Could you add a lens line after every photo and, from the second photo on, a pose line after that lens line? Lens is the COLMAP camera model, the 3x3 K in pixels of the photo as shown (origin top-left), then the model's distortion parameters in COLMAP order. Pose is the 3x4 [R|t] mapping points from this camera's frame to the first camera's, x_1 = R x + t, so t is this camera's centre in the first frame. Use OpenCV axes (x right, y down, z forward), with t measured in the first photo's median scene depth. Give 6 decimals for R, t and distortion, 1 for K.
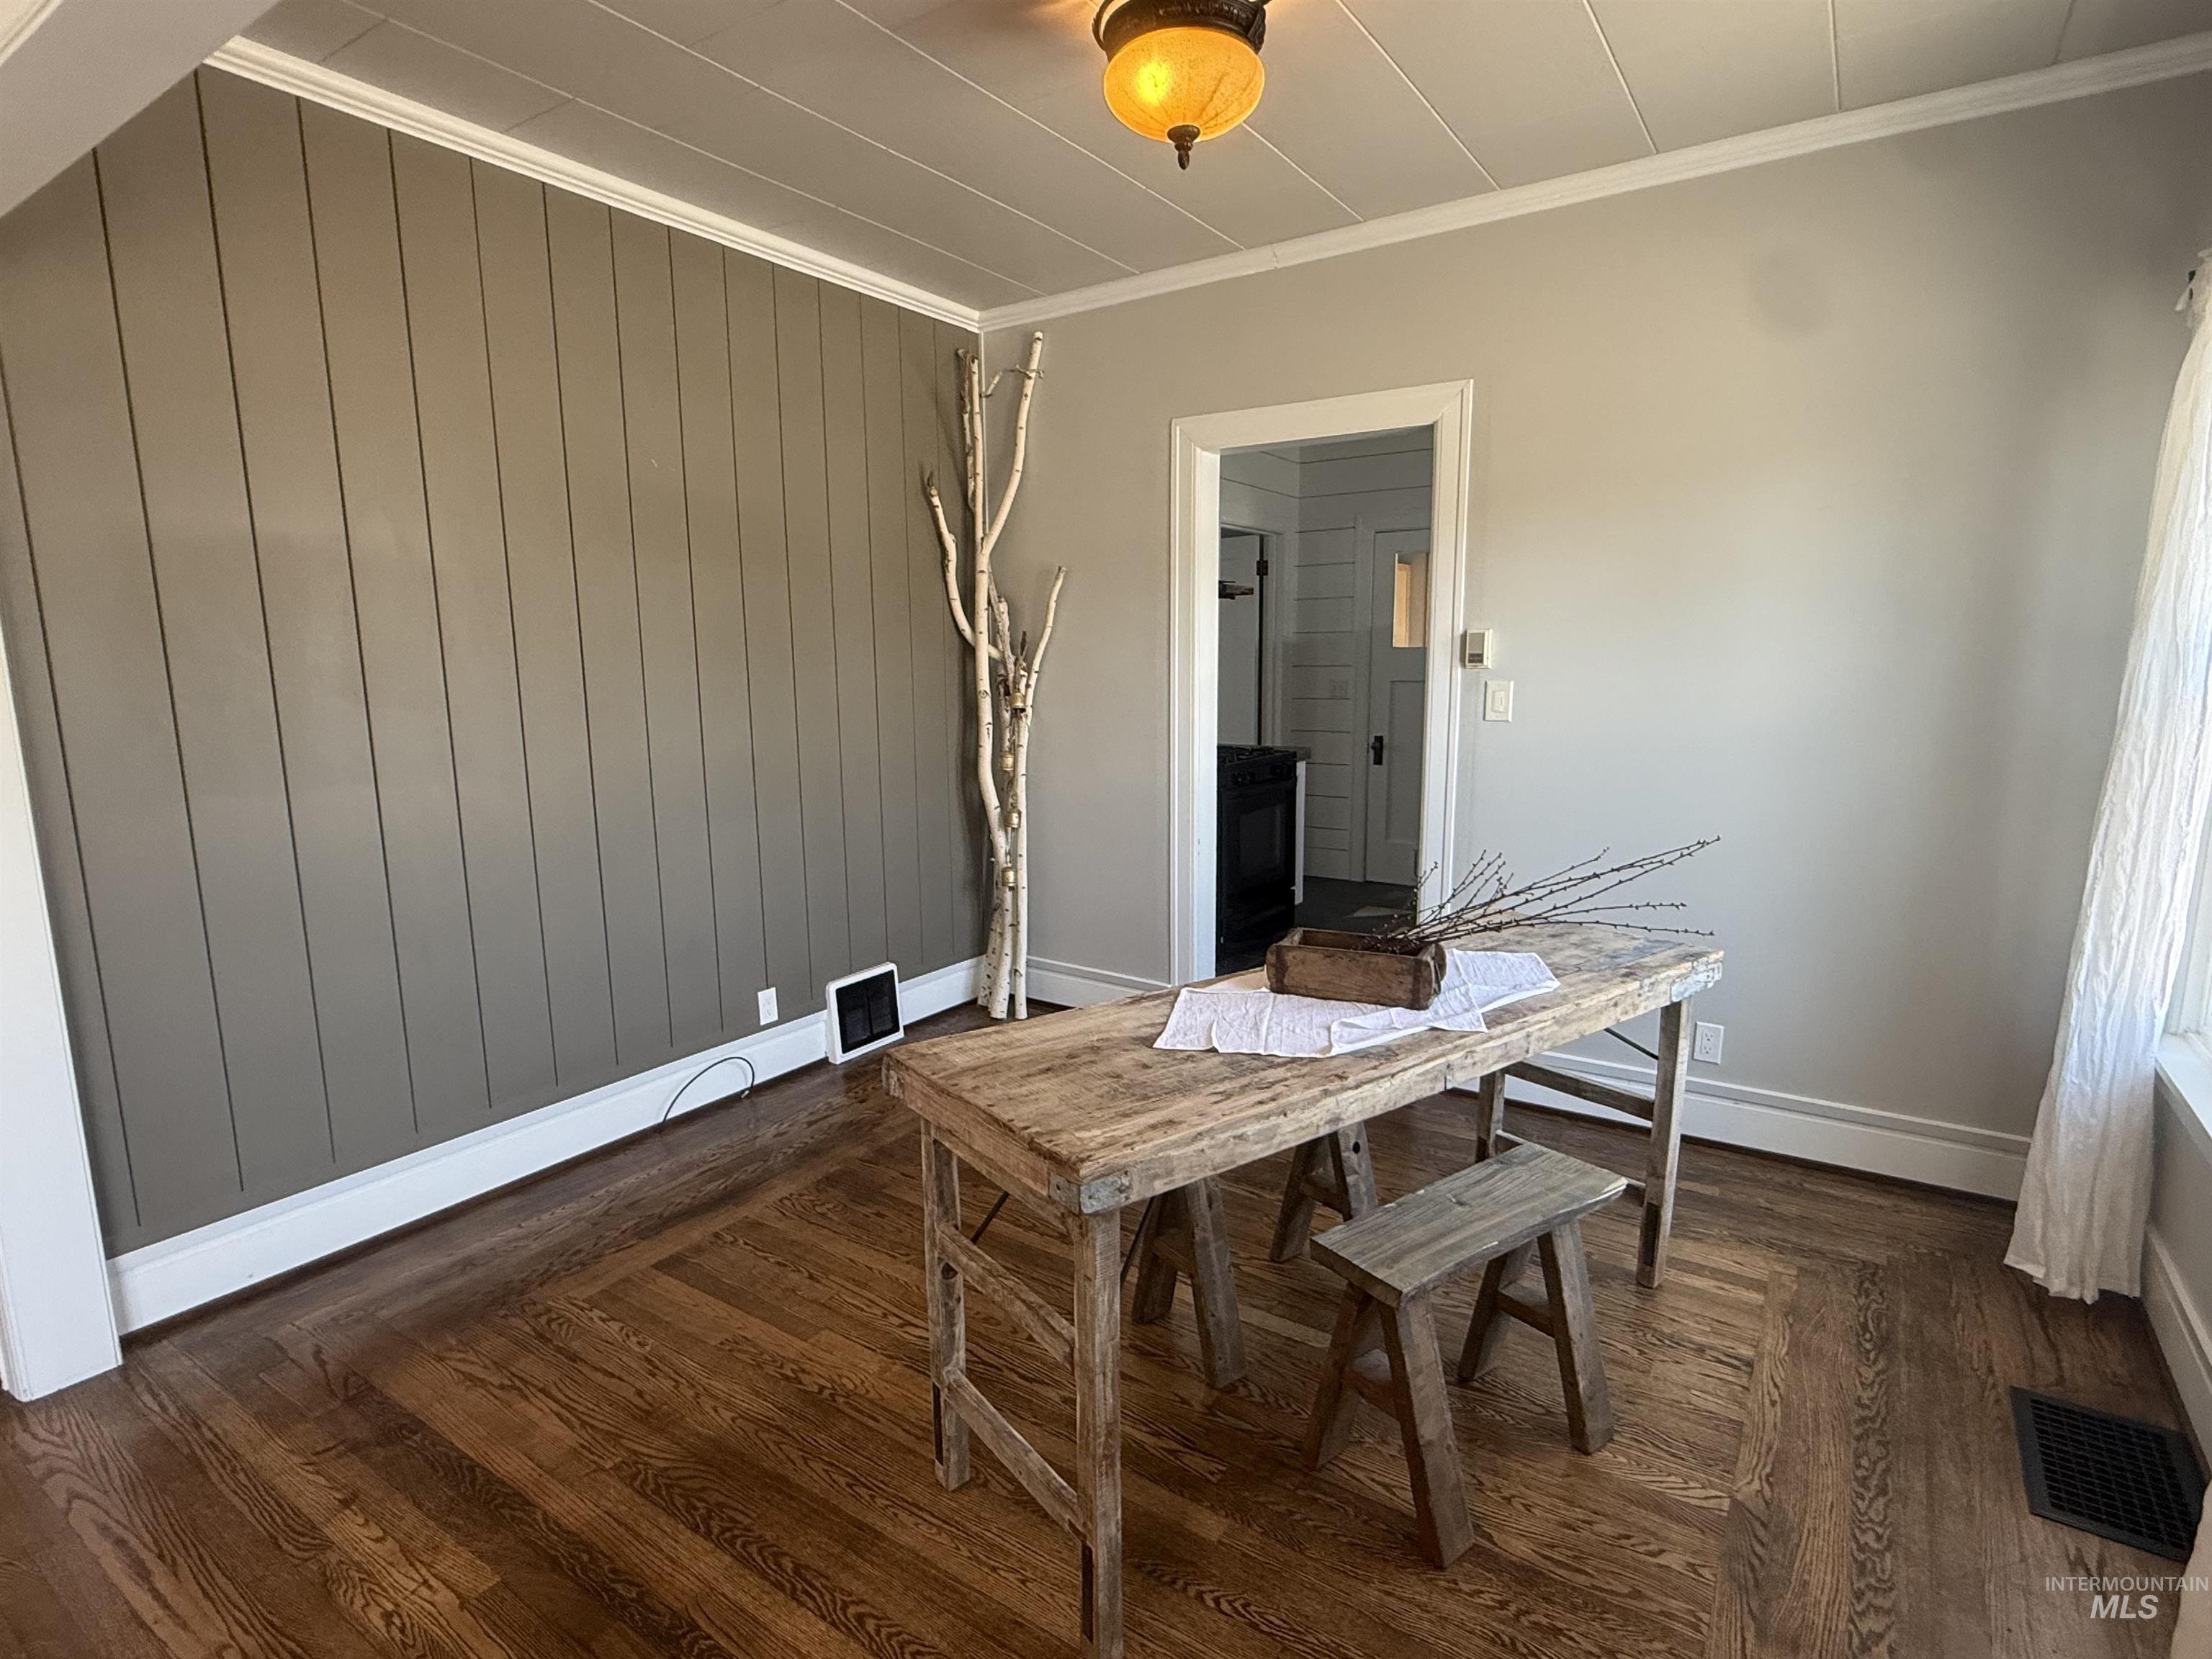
lens RADIAL K [[1129.3, 0, 1101.3], [0, 1129.3, 842.8], [0, 0, 1]] dist [0.004098, 0.000472]
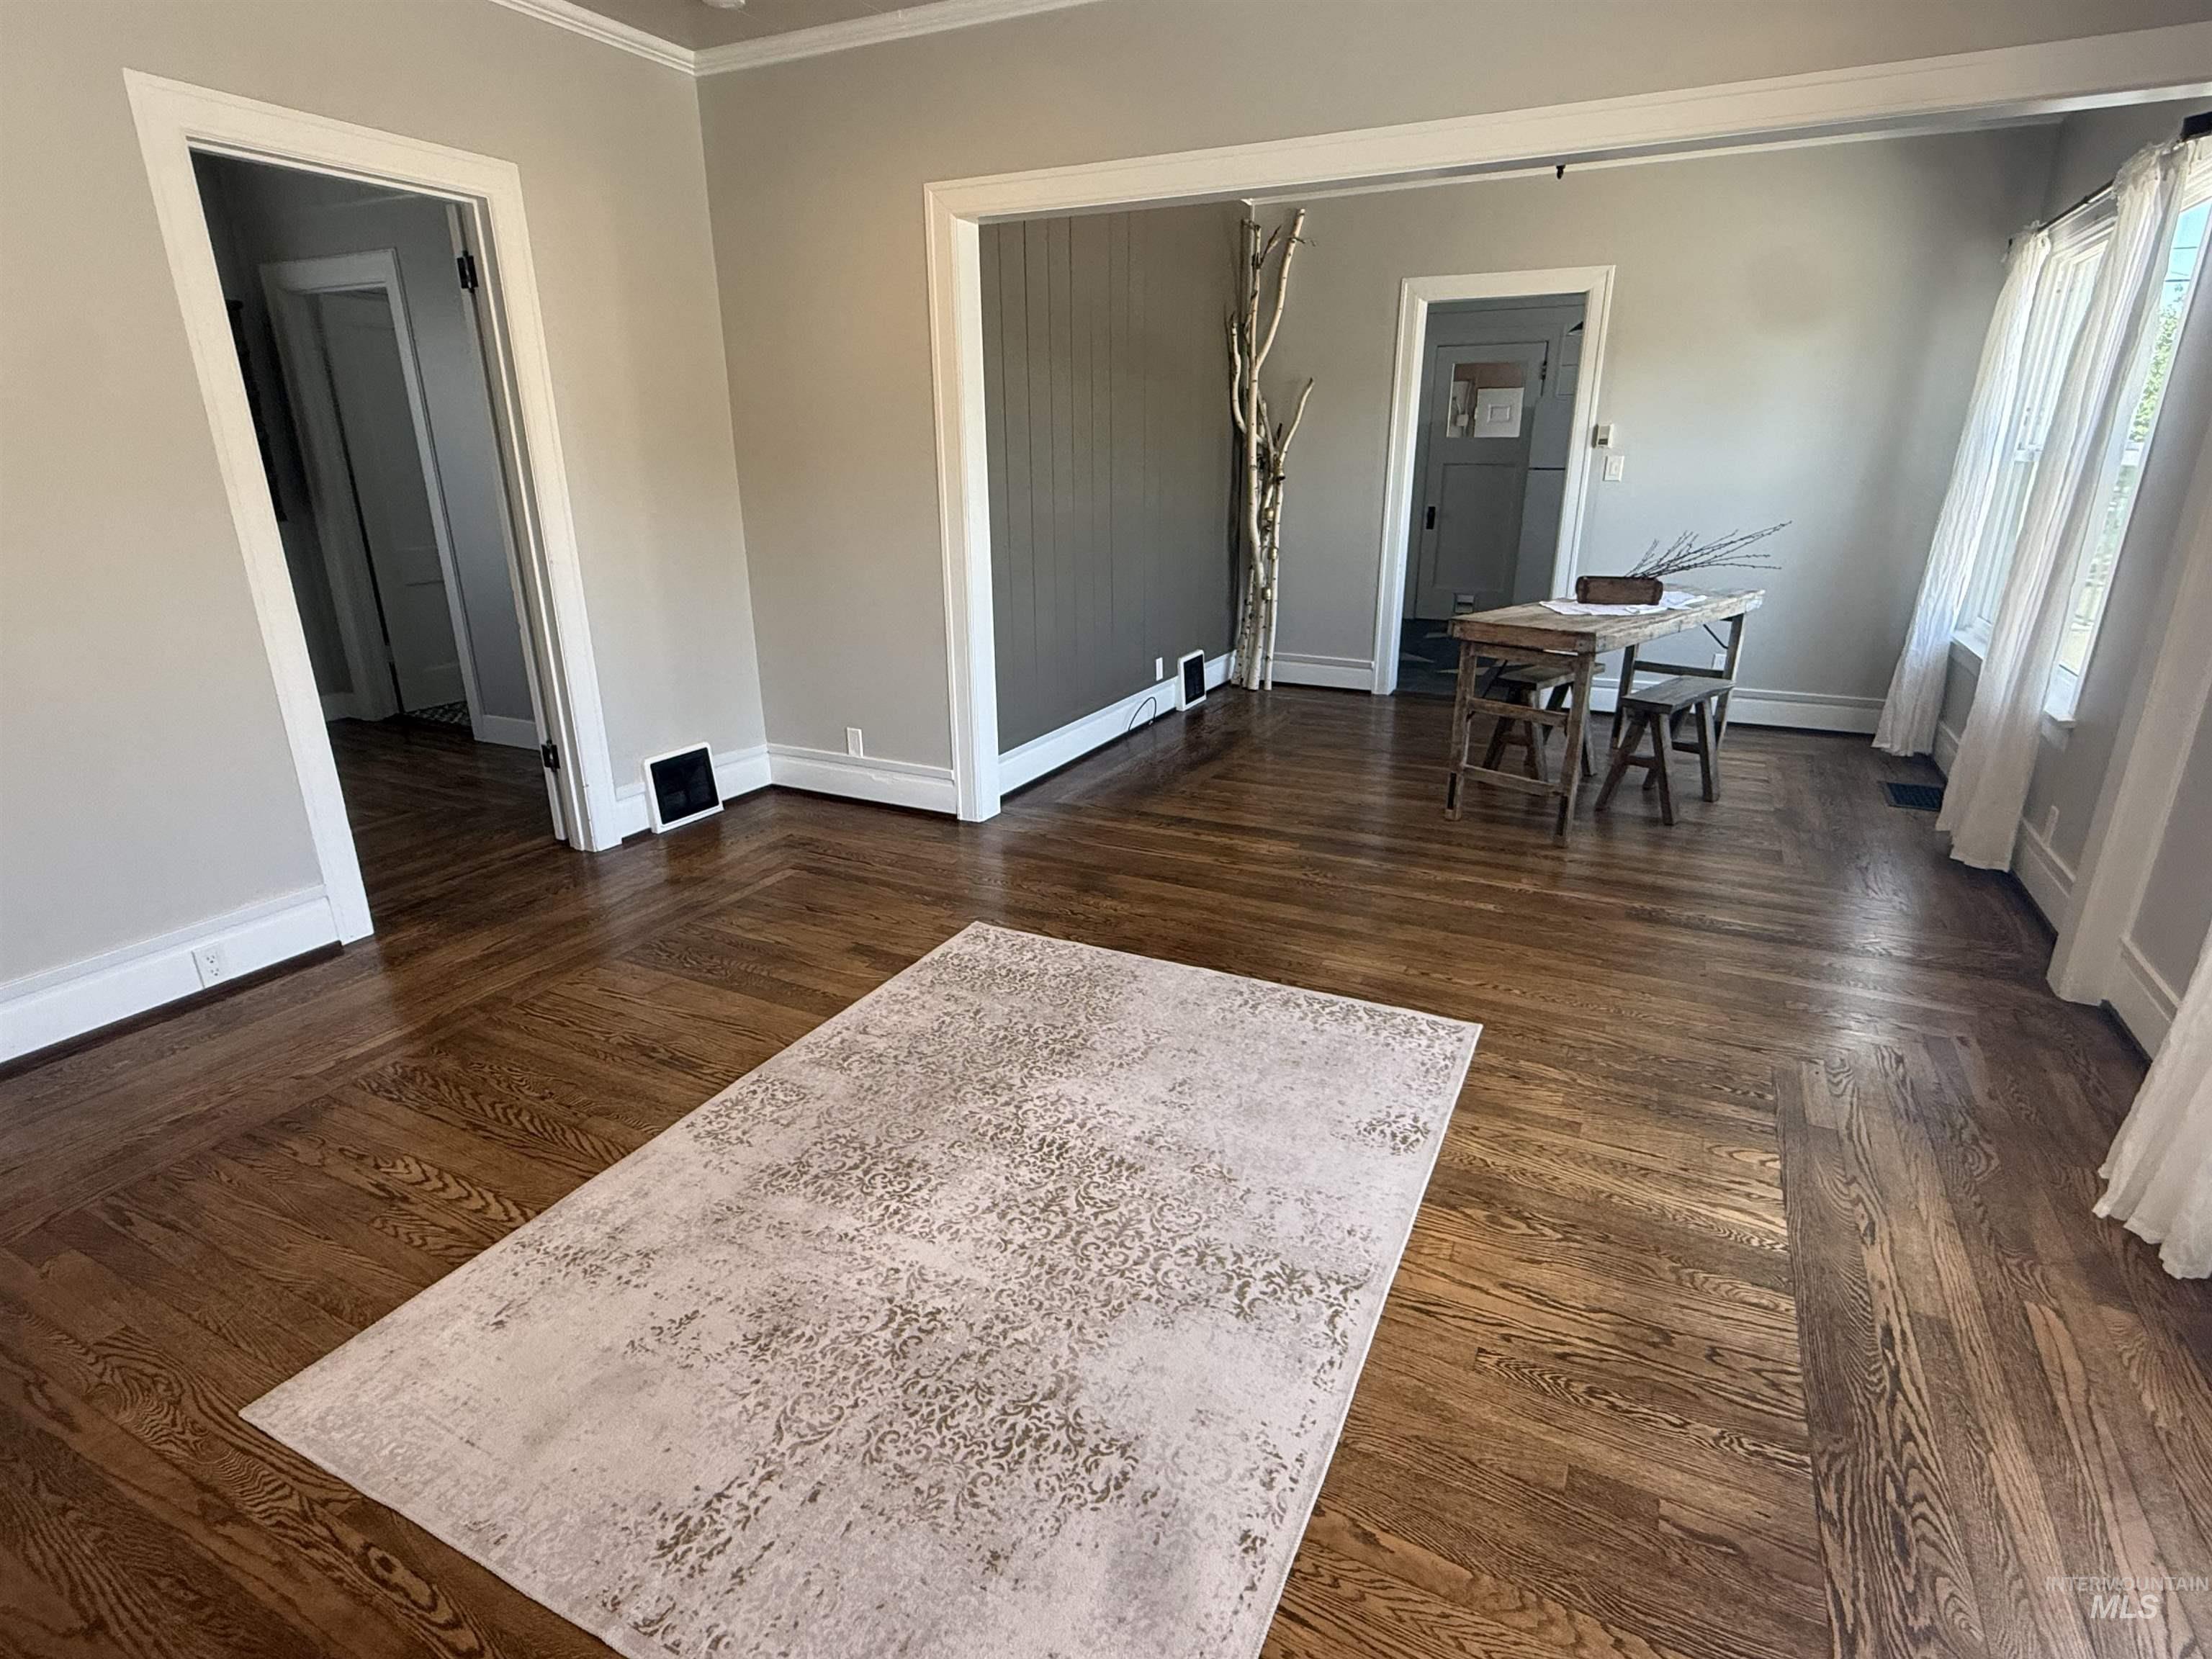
lens RADIAL K [[1129.3, 0, 1102.8], [0, 1129.3, 839.3], [0, 0, 1]] dist [0.004098, 0.000472]
pose [[0.991896, -0.038040, 0.121222, -0.629258], [0.017392, 0.985797, 0.167037, 0.124220], [-0.125855, -0.163575, 0.978470, -0.642673]]
